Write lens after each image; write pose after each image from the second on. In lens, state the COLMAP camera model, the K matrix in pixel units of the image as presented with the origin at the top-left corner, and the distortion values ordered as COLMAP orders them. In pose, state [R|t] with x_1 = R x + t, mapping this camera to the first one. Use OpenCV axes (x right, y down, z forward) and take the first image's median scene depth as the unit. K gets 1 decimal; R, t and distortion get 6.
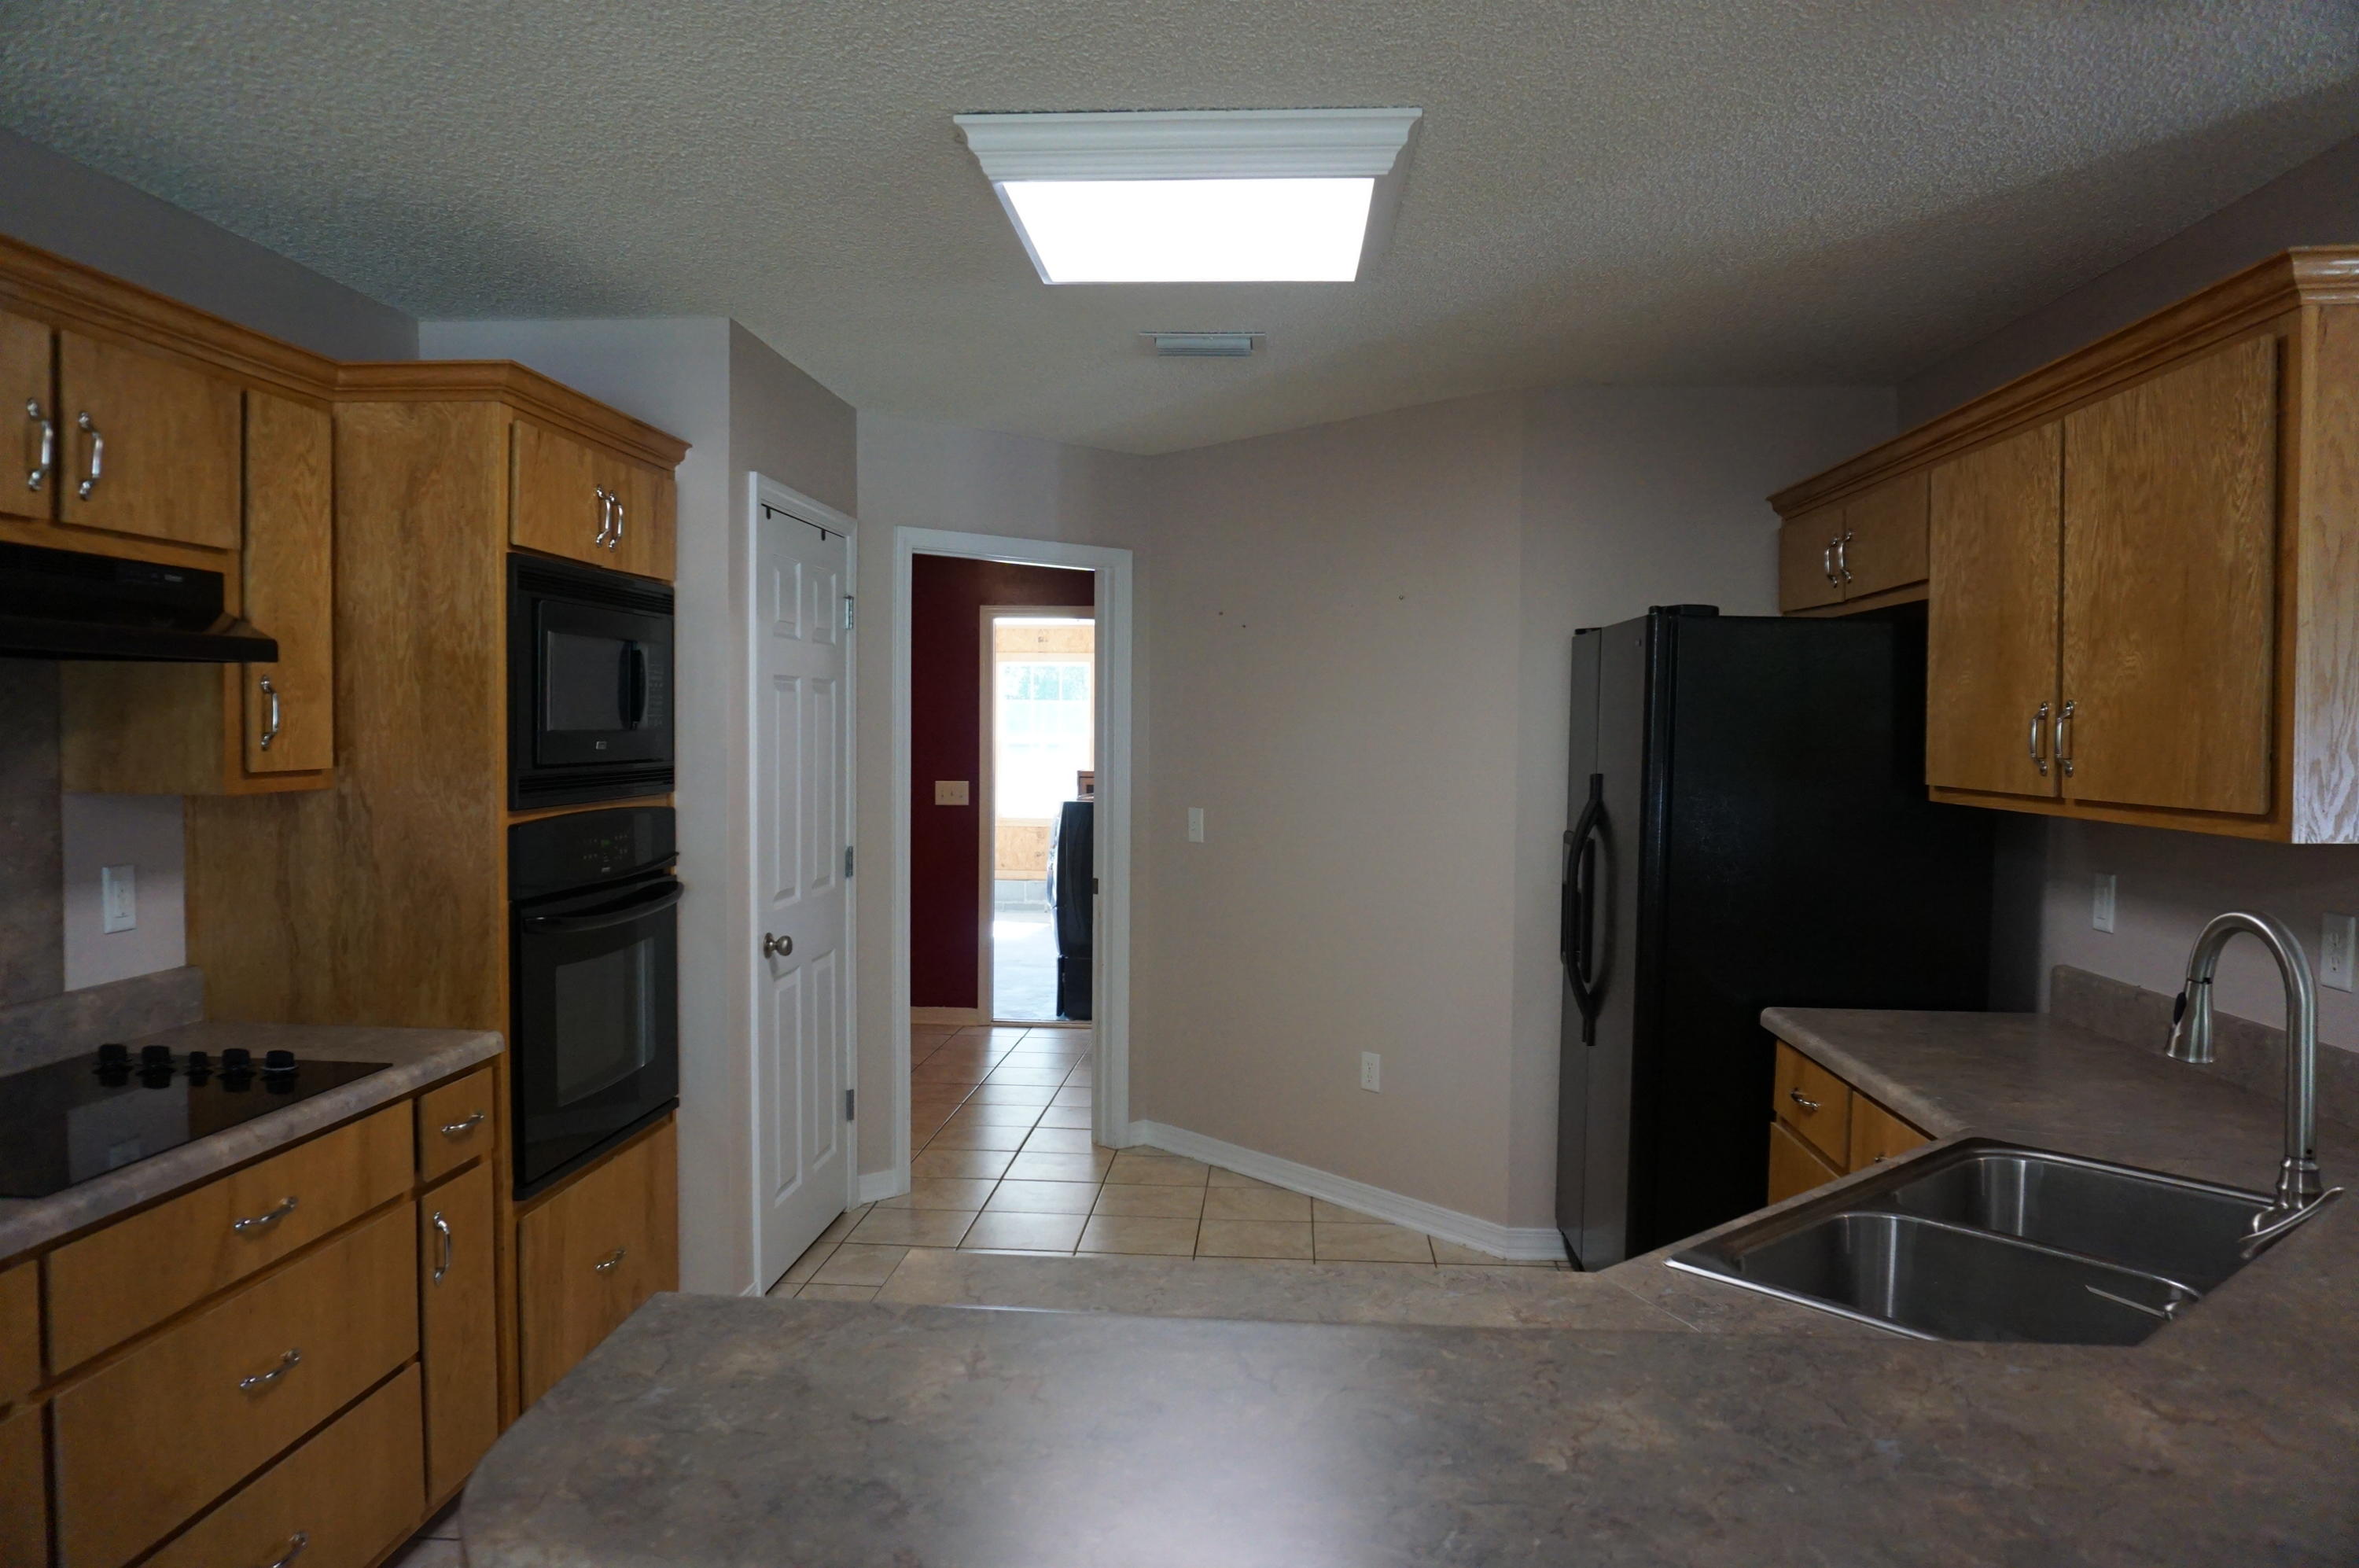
lens RADIAL K [[1578.9, 0, 1172.7], [0, 1578.9, 792.9], [0, 0, 1]] dist [-0.045703, 0.033635]
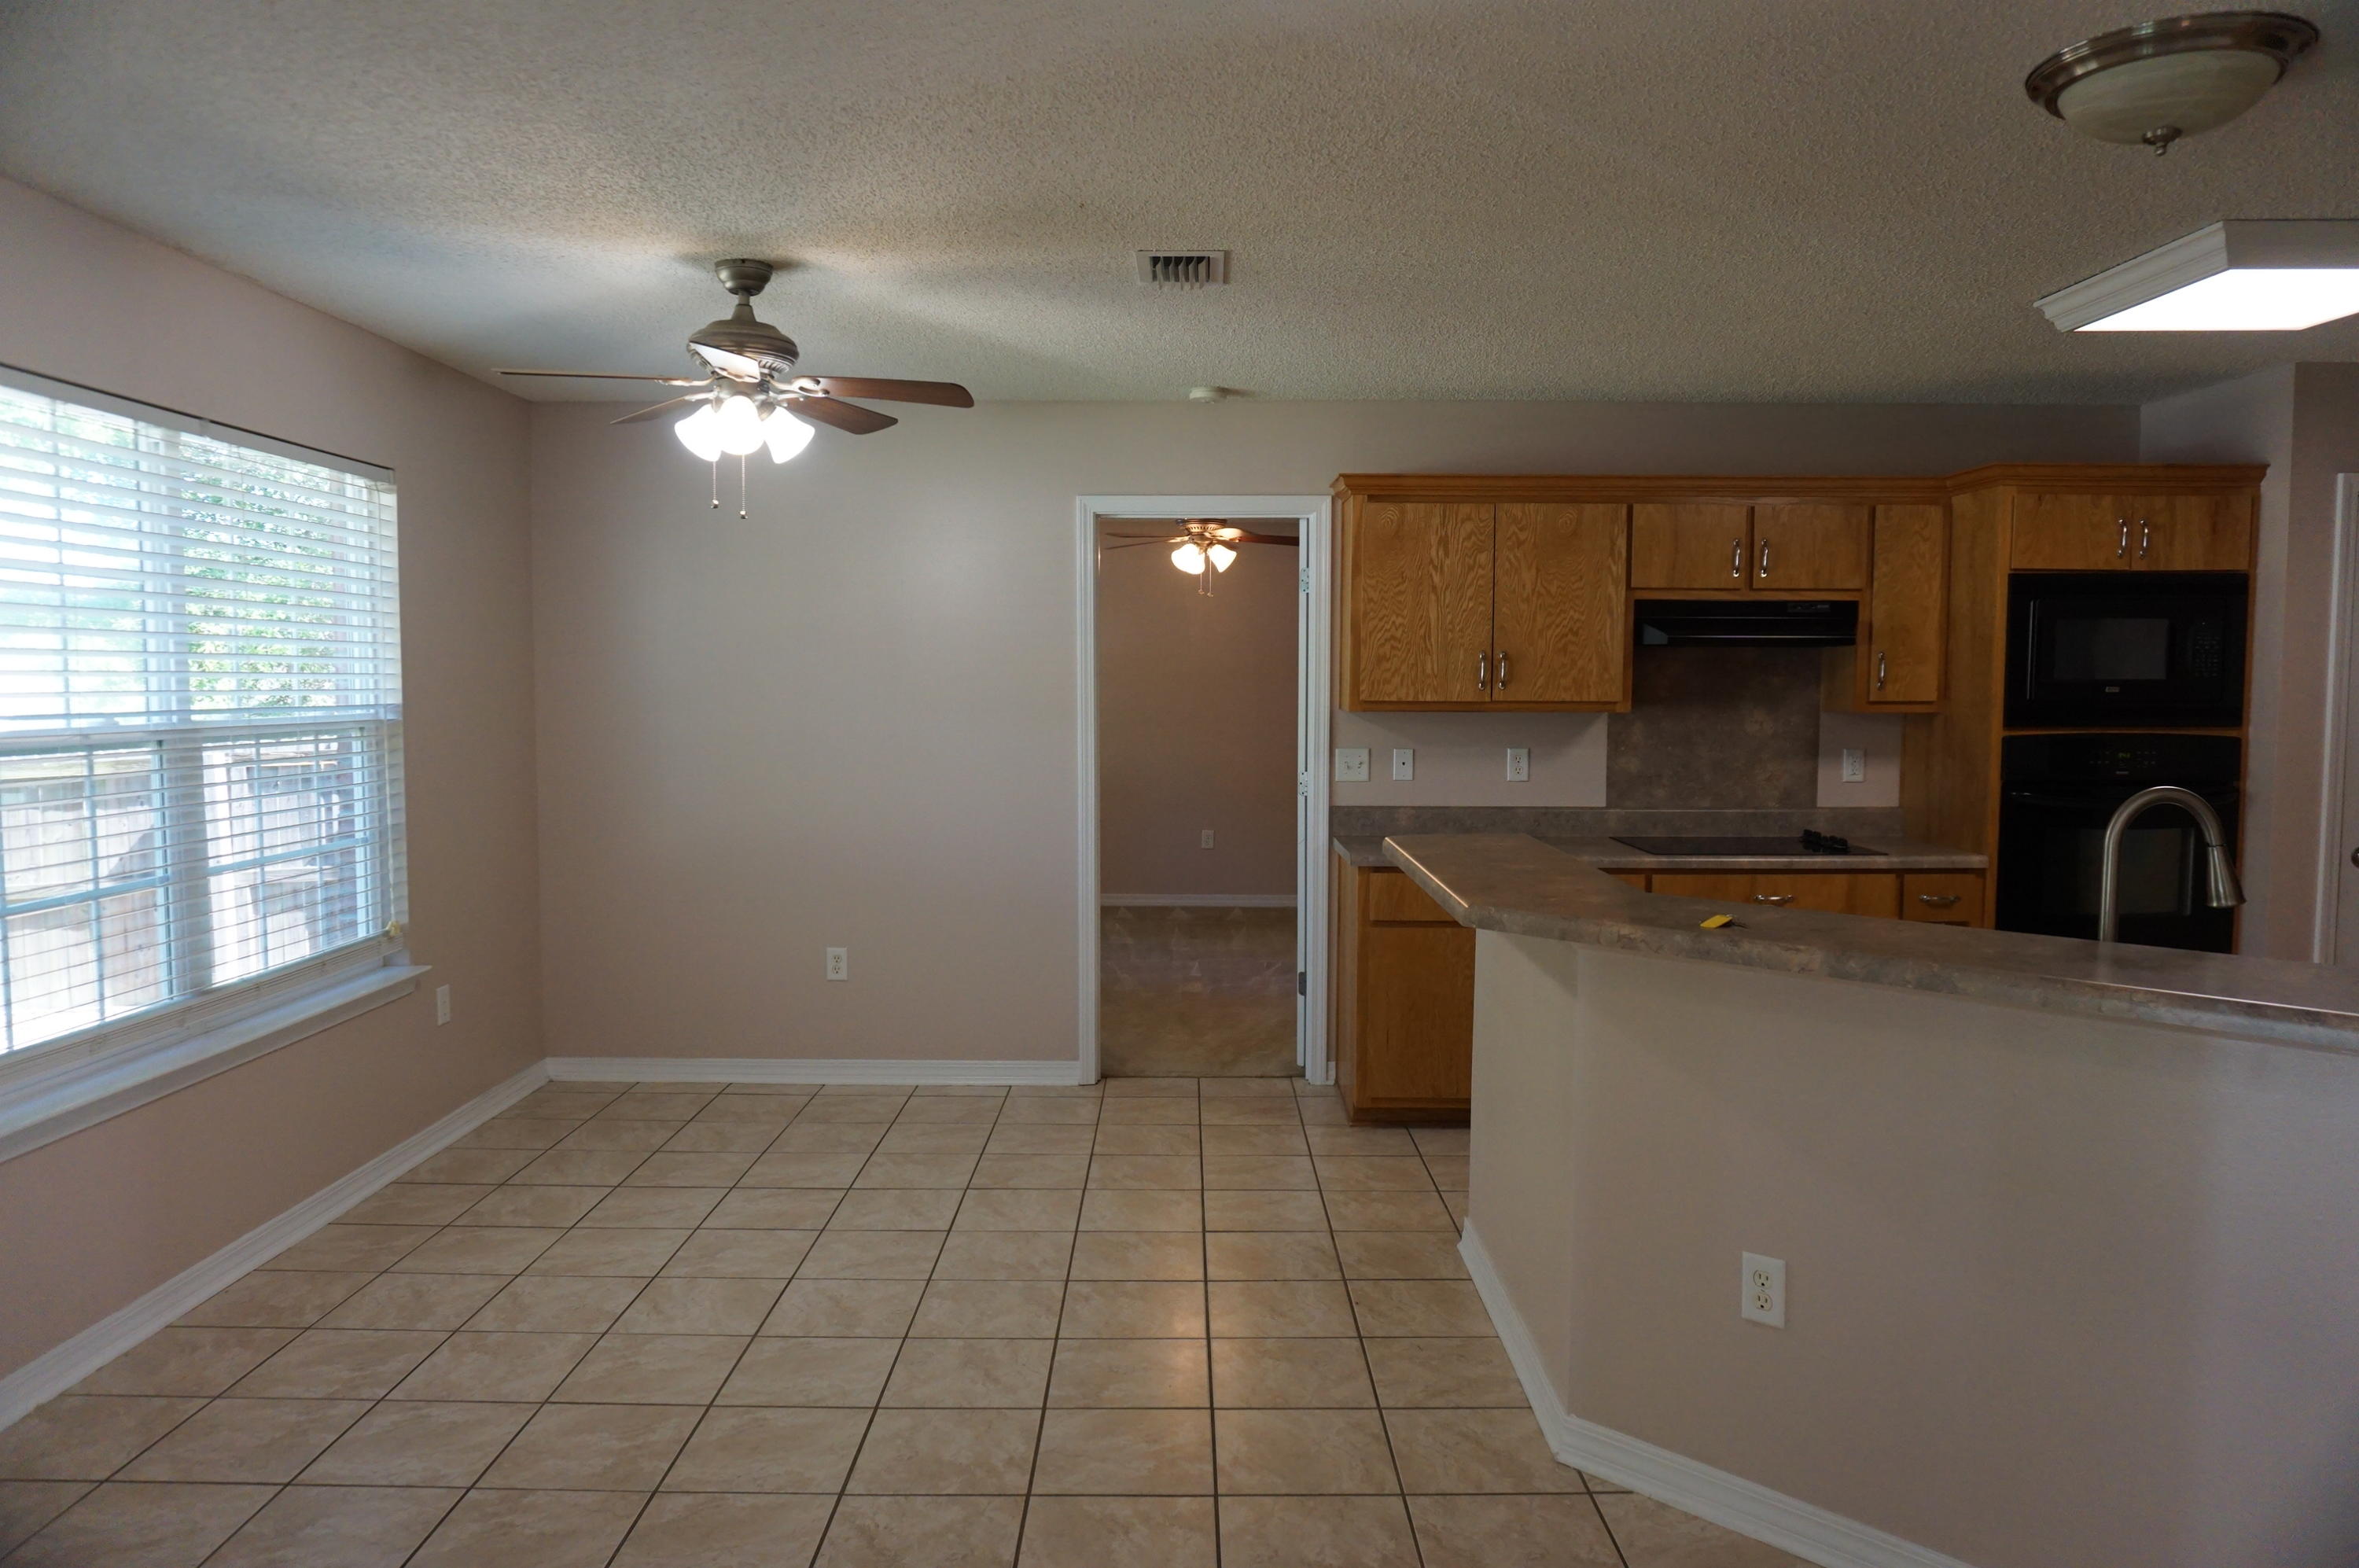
lens RADIAL K [[1578.9, 0, 1172.7], [0, 1578.9, 792.9], [0, 0, 1]] dist [-0.045703, 0.033635]
pose [[0.069786, 0.061432, -0.995669, 1.241549], [-0.047422, 0.997178, 0.058201, 0.026955], [0.996434, 0.043155, 0.072503, -0.005287]]
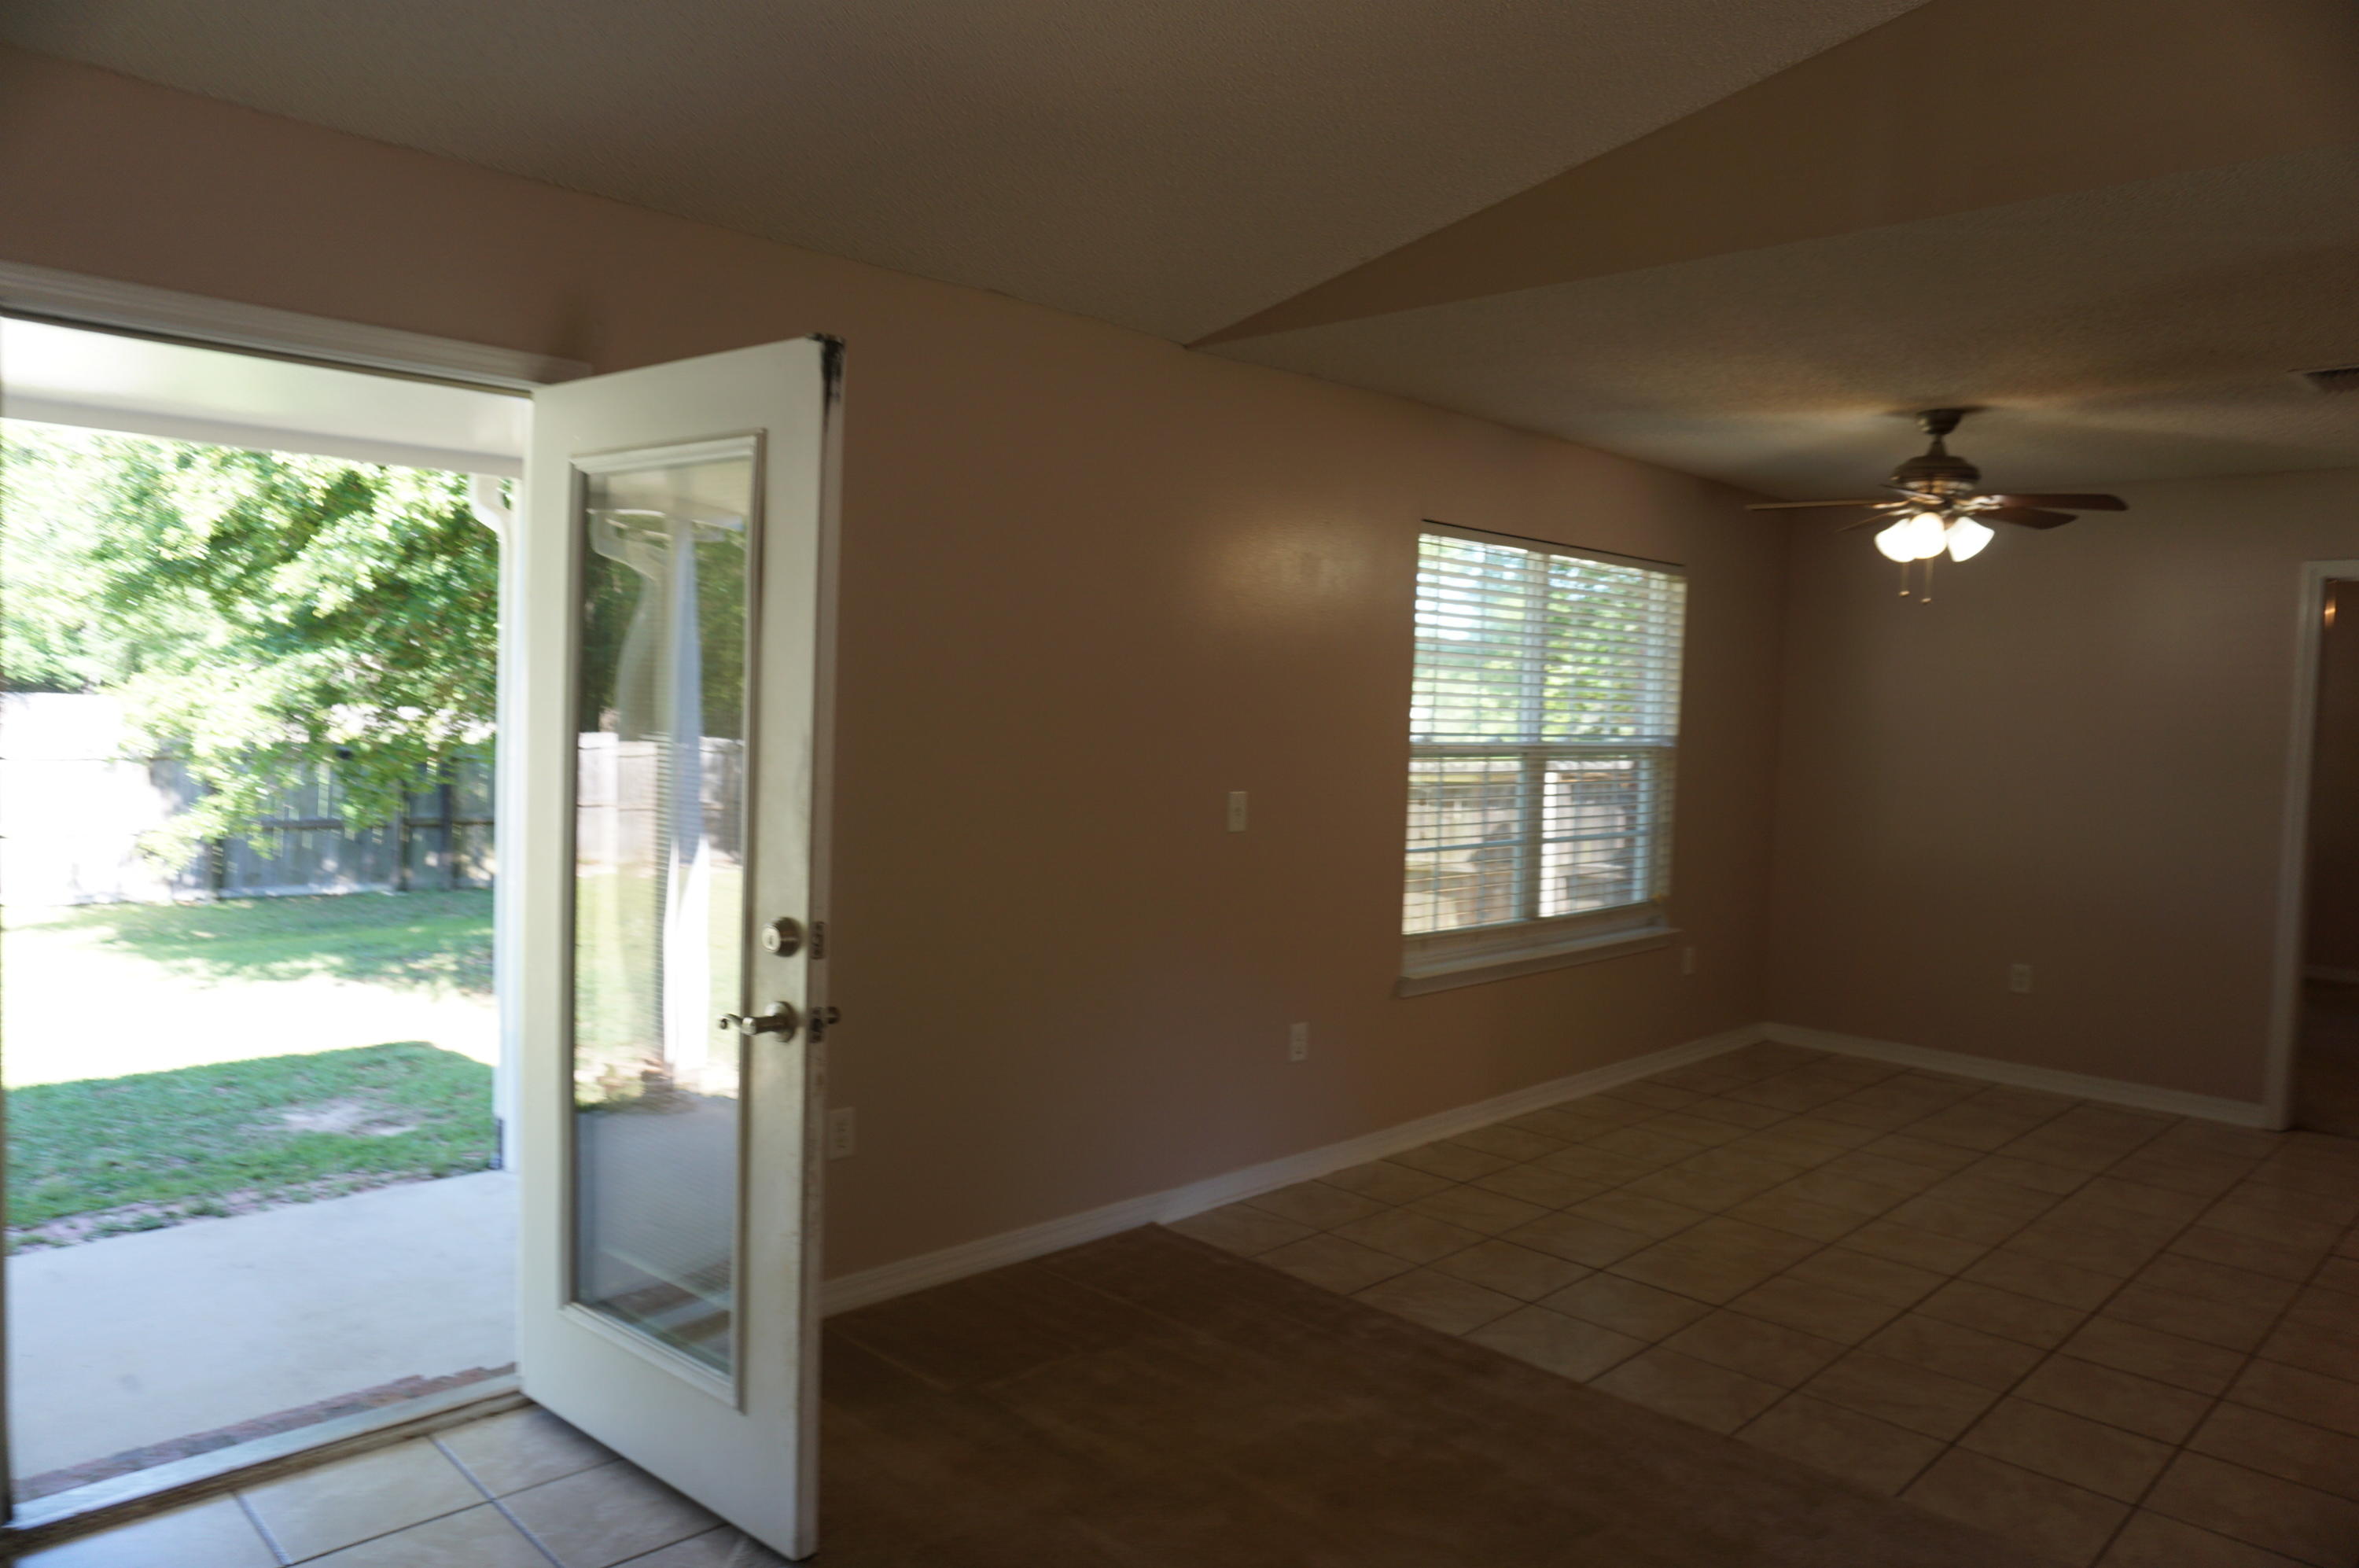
lens RADIAL K [[1578.9, 0, 1172.7], [0, 1578.9, 792.9], [0, 0, 1]] dist [-0.045703, 0.033635]
pose [[-0.655277, 0.014294, -0.755254, 1.934723], [-0.072754, 0.993979, 0.081935, 0.012314], [0.751877, 0.108638, -0.650291, 0.338966]]
